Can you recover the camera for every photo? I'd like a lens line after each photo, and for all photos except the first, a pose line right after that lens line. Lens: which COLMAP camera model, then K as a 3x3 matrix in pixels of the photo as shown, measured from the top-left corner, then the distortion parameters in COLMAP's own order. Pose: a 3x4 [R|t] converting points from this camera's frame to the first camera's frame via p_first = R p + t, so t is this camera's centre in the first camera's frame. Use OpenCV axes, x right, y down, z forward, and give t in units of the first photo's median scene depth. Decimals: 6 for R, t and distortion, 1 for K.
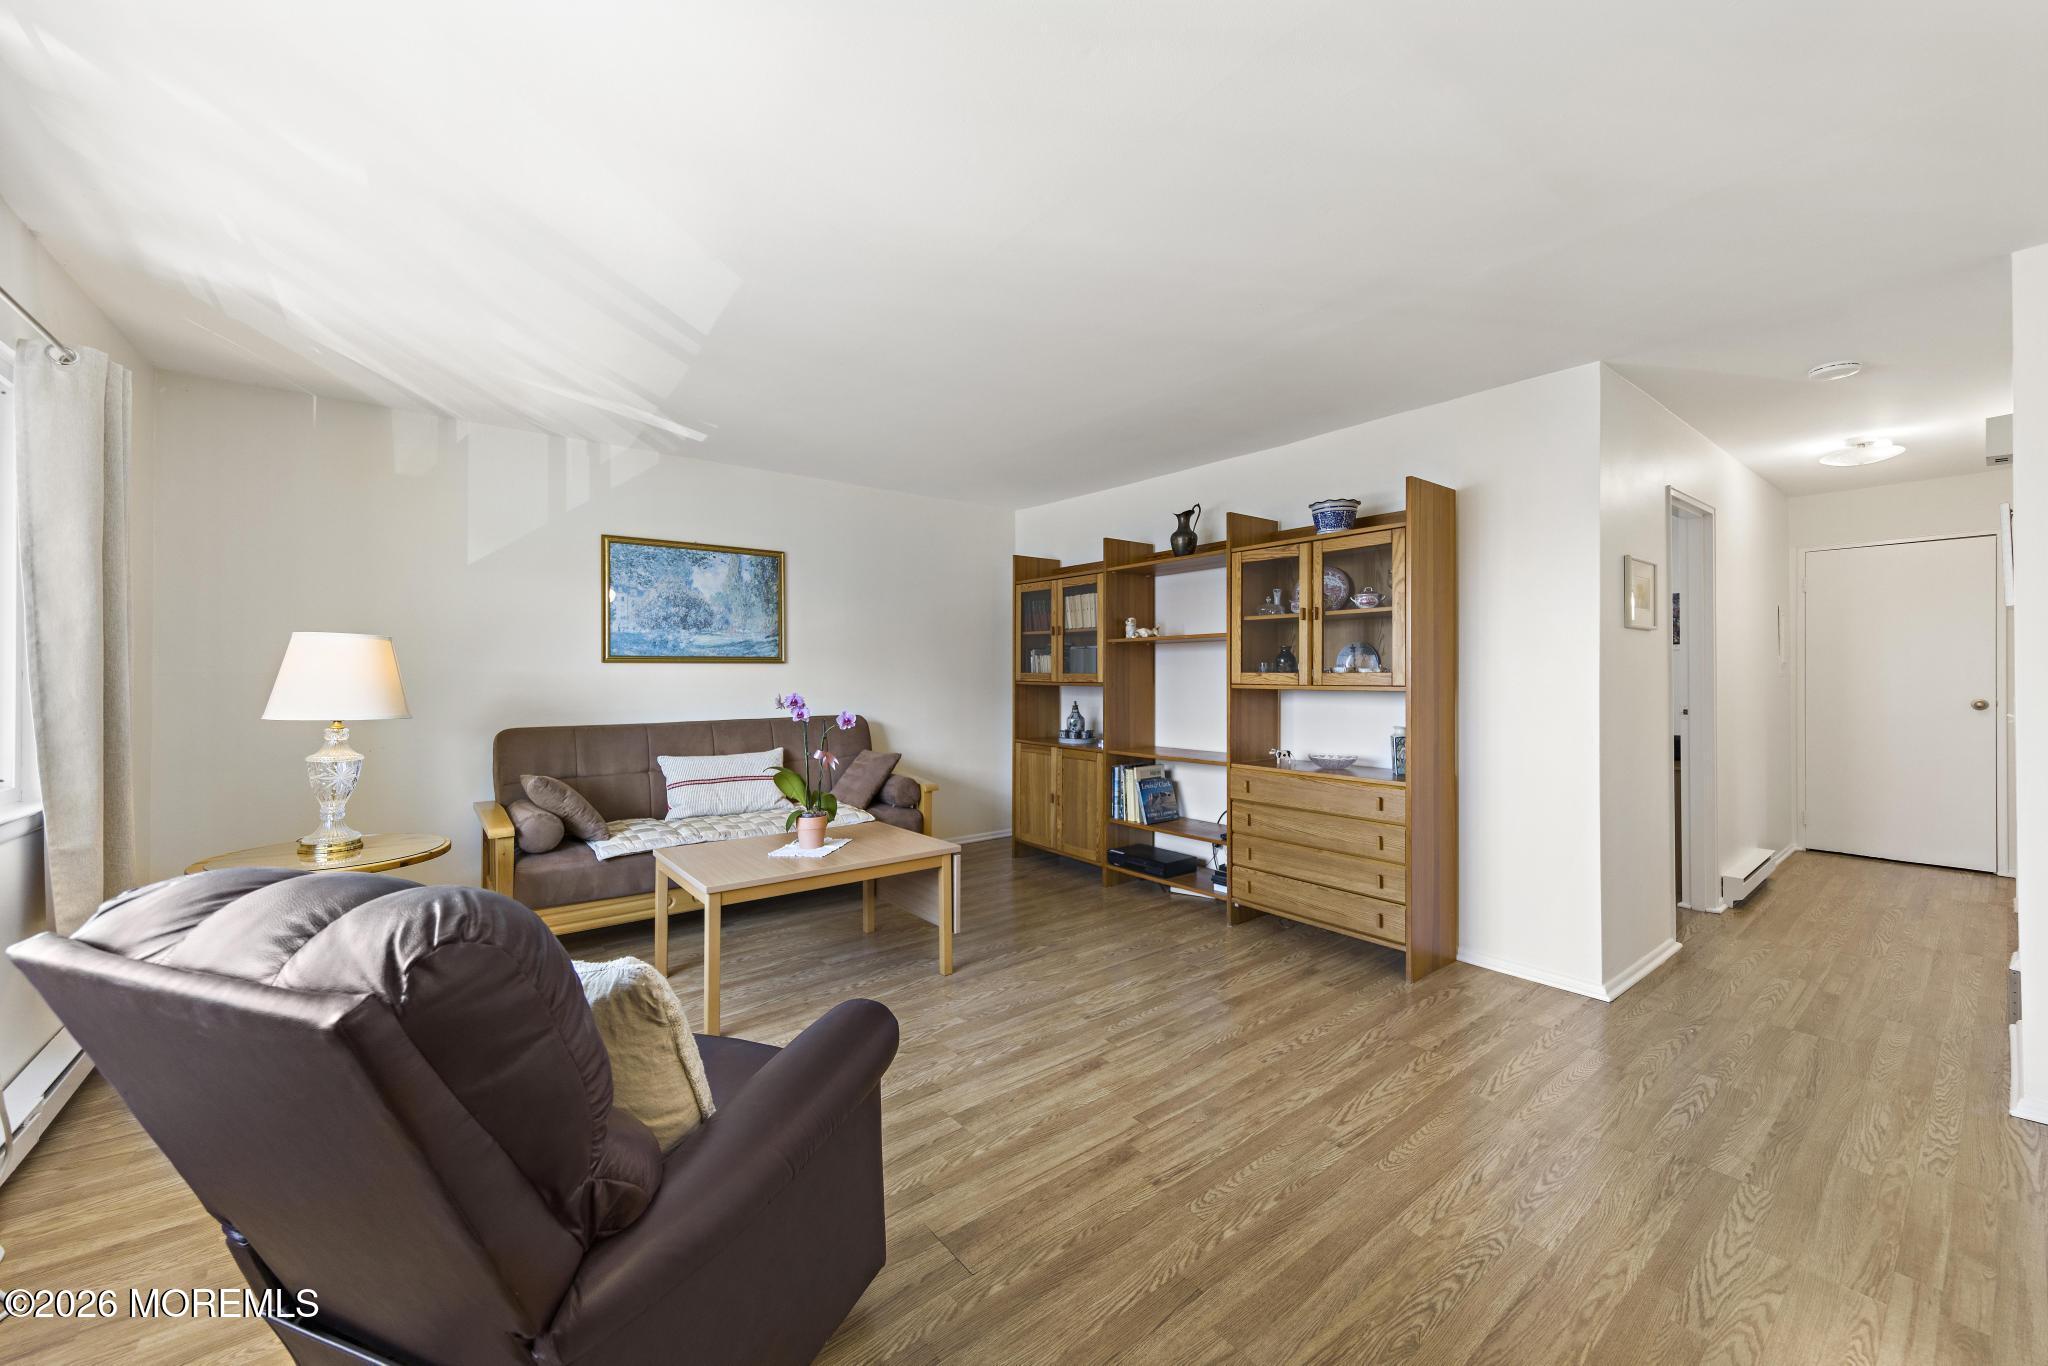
lens RADIAL K [[774.9, 0, 1025.0], [0, 774.9, 671.8], [0, 0, 1]] dist [0.000927, 0.000111]
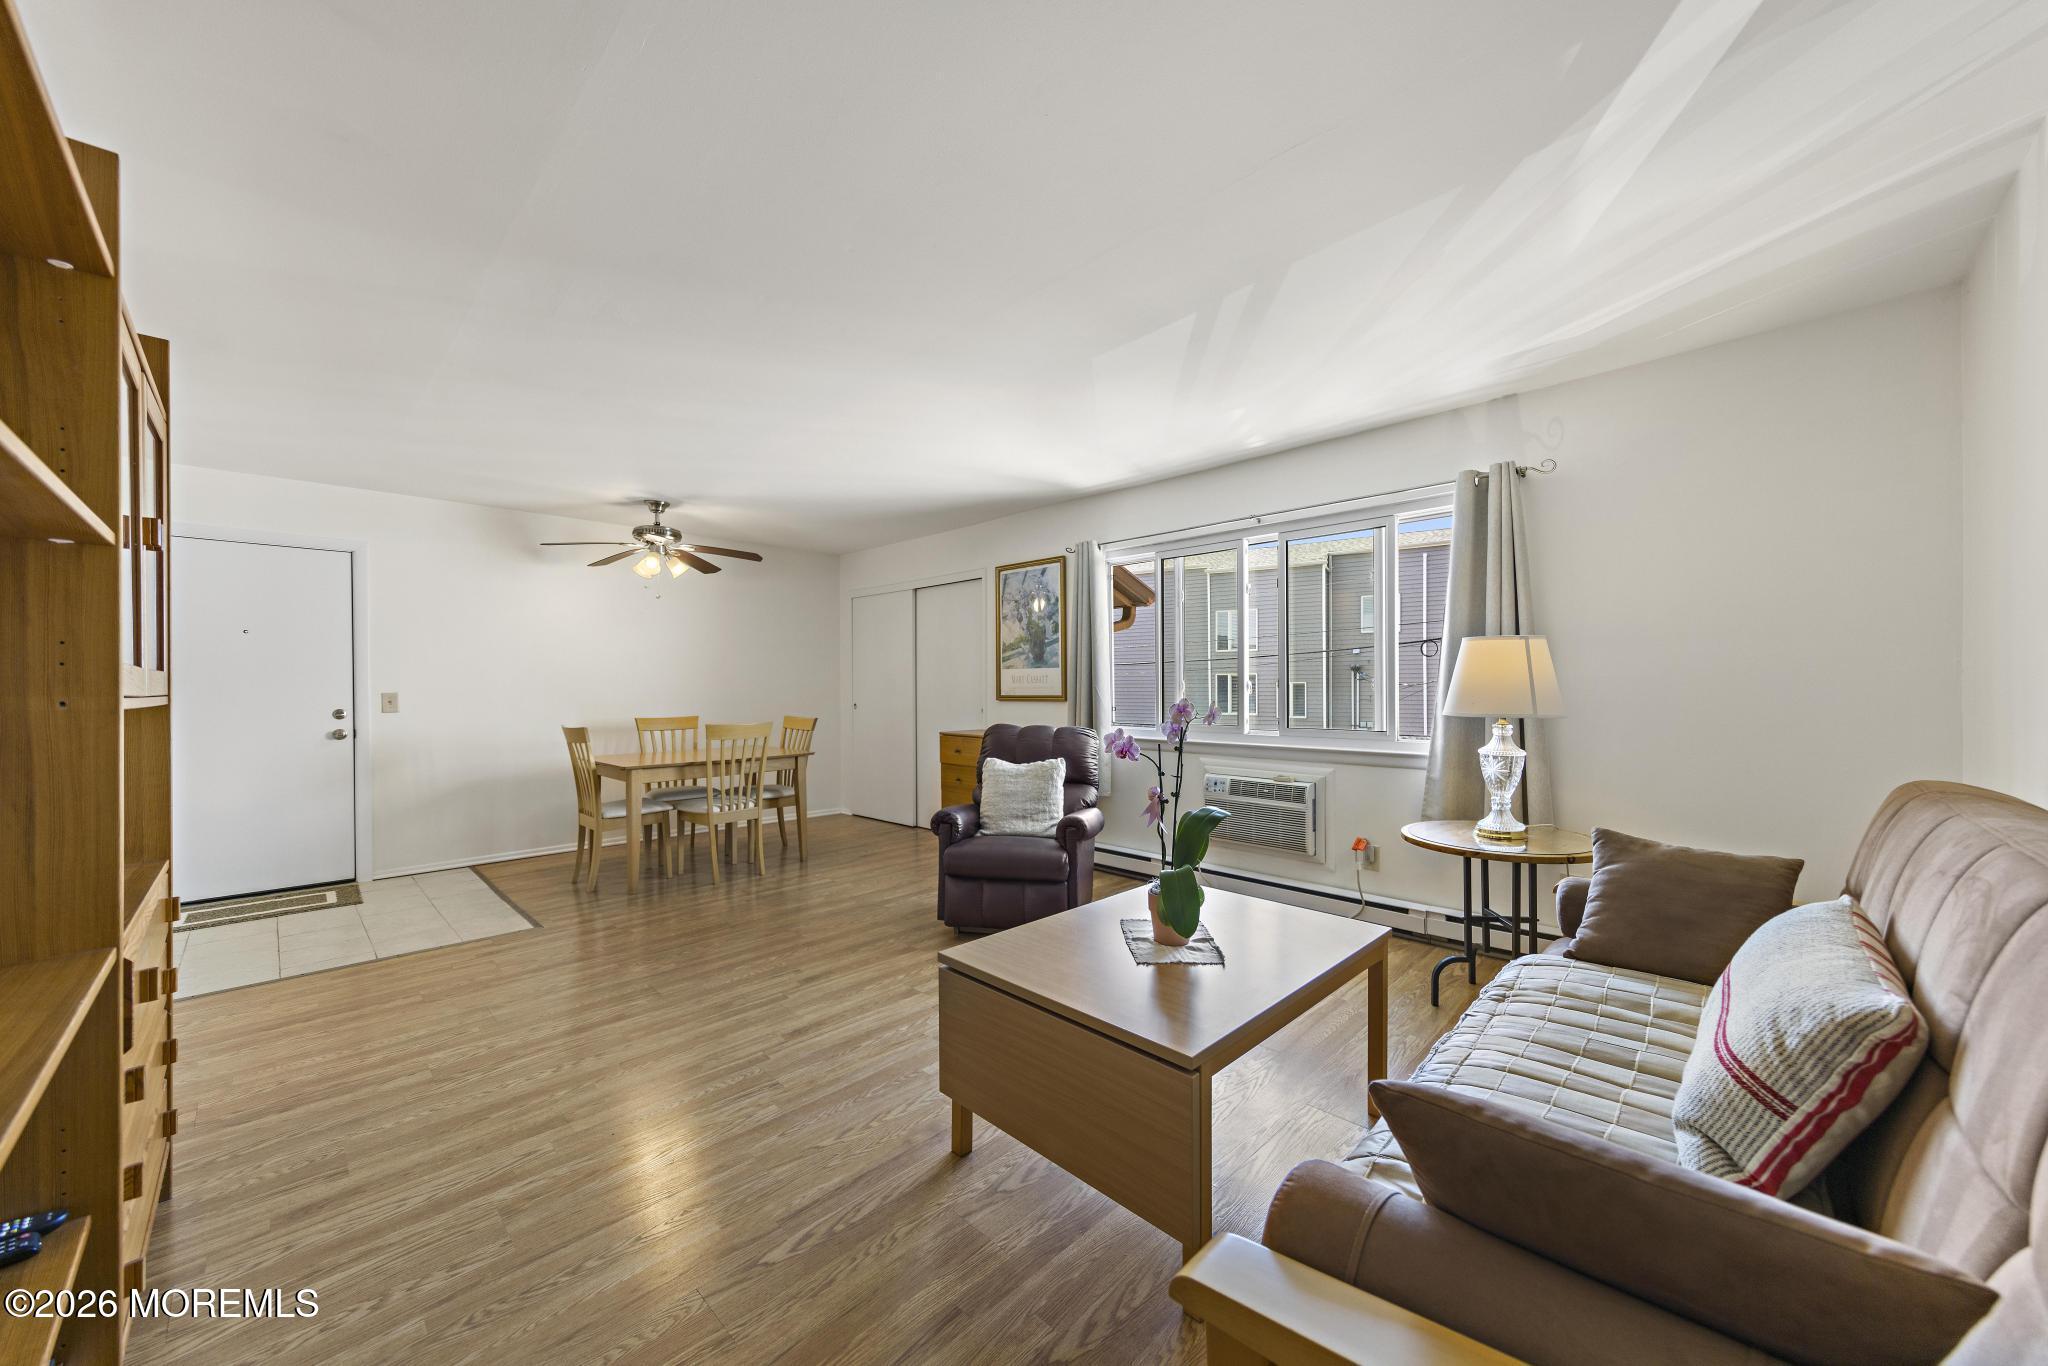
lens RADIAL K [[745.8, 0, 1030.1], [0, 745.8, 687.4], [0, 0, 1]] dist [0.006184, -0.000380]
pose [[-0.991361, 0.005170, -0.131058, -0.067147], [0.005884, 0.999970, -0.005056, 0.015951], [0.131028, -0.005784, -0.991362, 1.368563]]
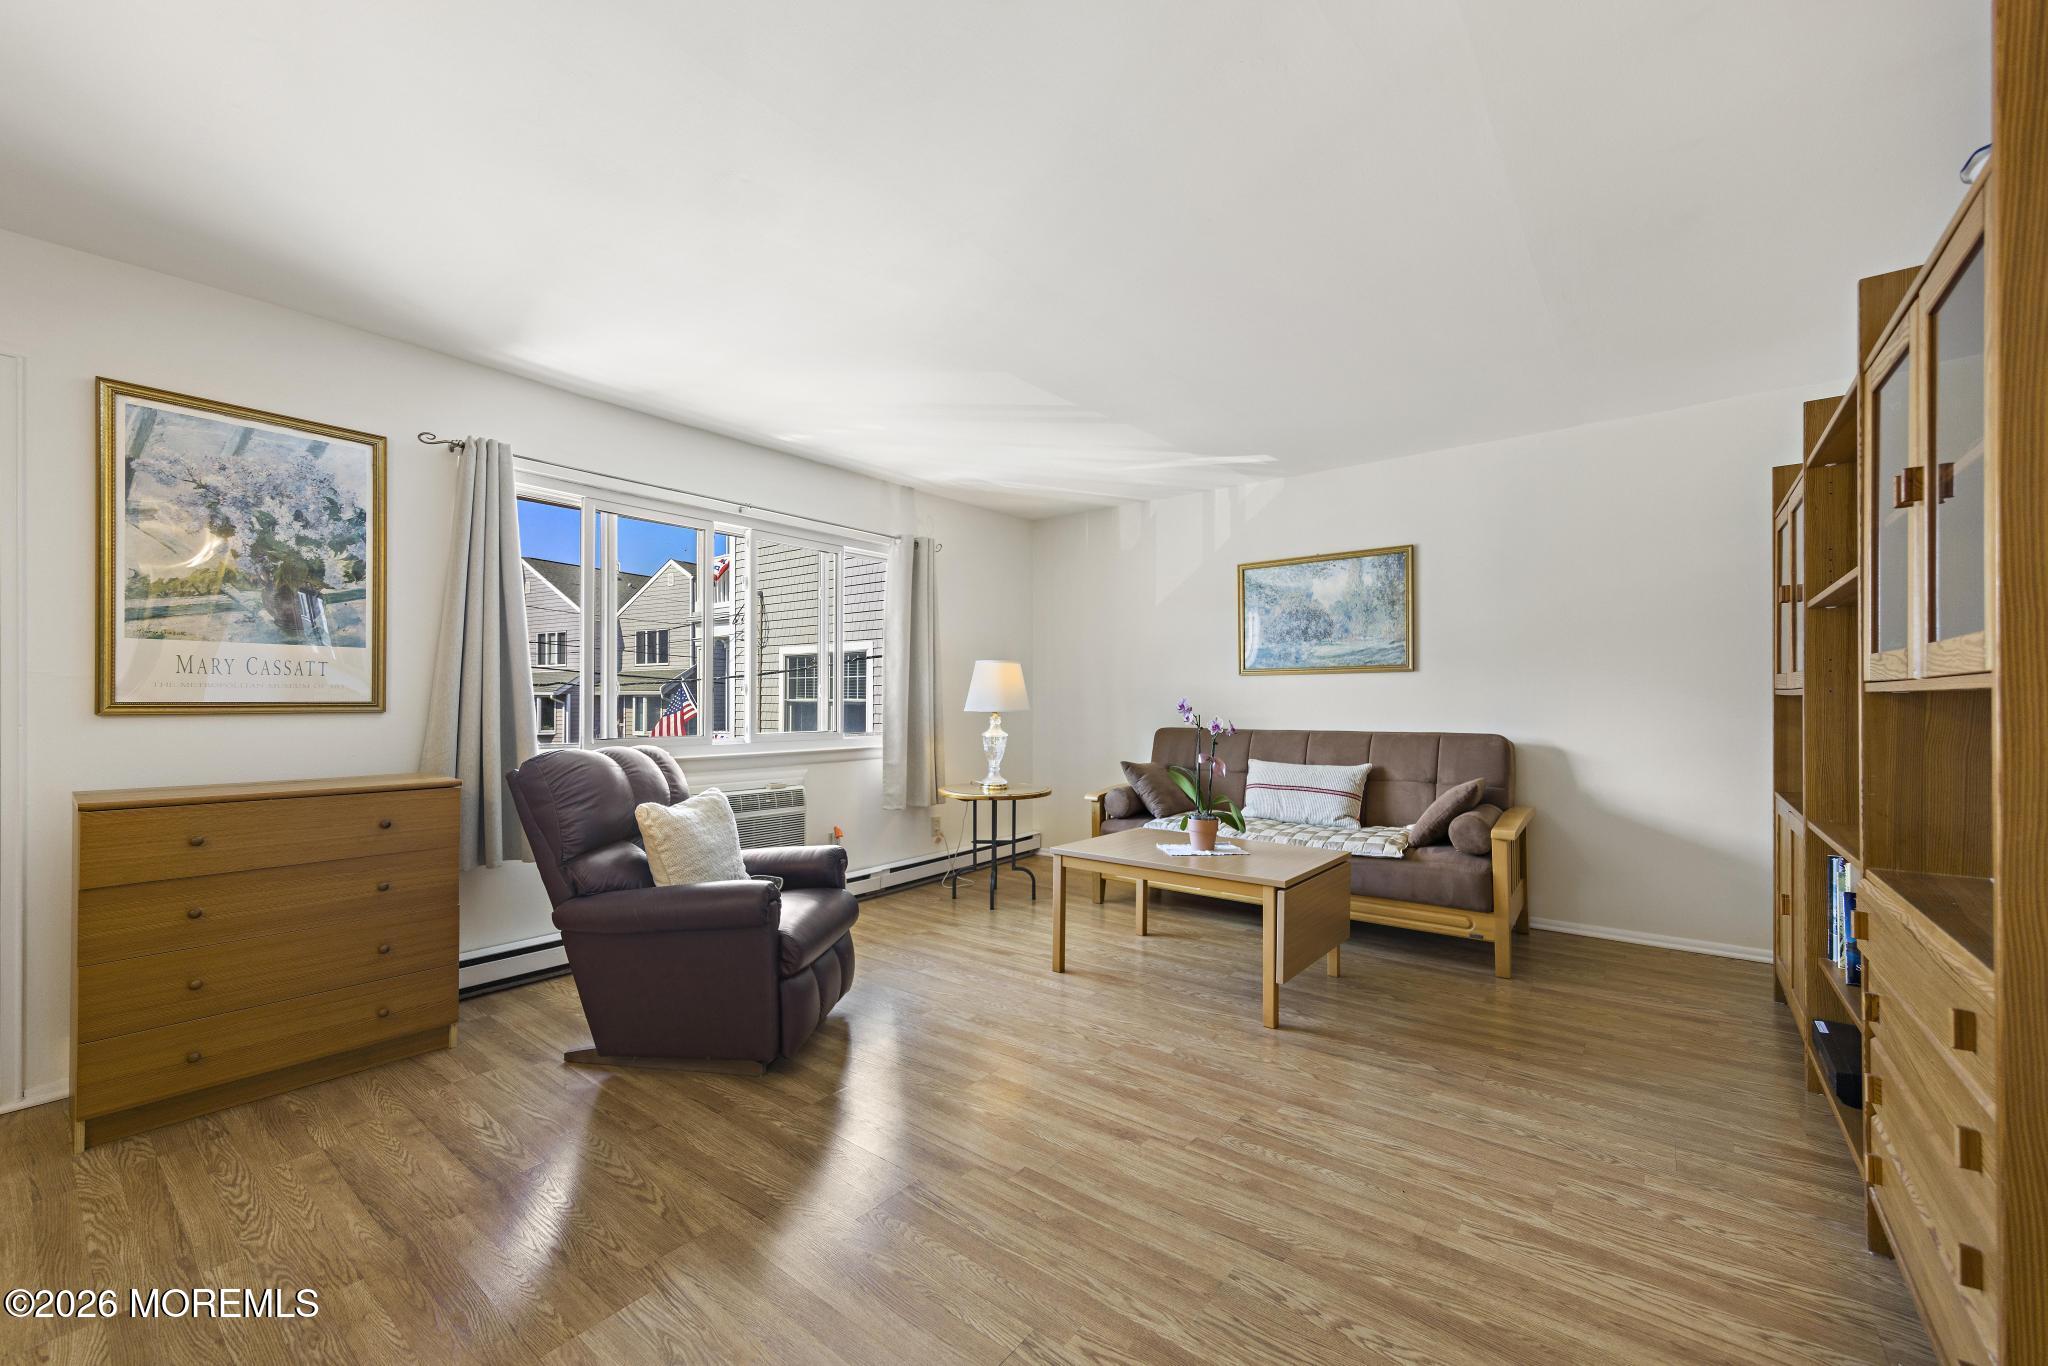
lens RADIAL K [[803.8, 0, 1030.6], [0, 803.8, 695.7], [0, 0, 1]] dist [0.008071, -0.000187]
pose [[0.241658, -0.005093, -0.970348, 0.592925], [0.003852, 0.999983, -0.004289, 0.024002], [0.970354, -0.002702, 0.241674, 0.450541]]
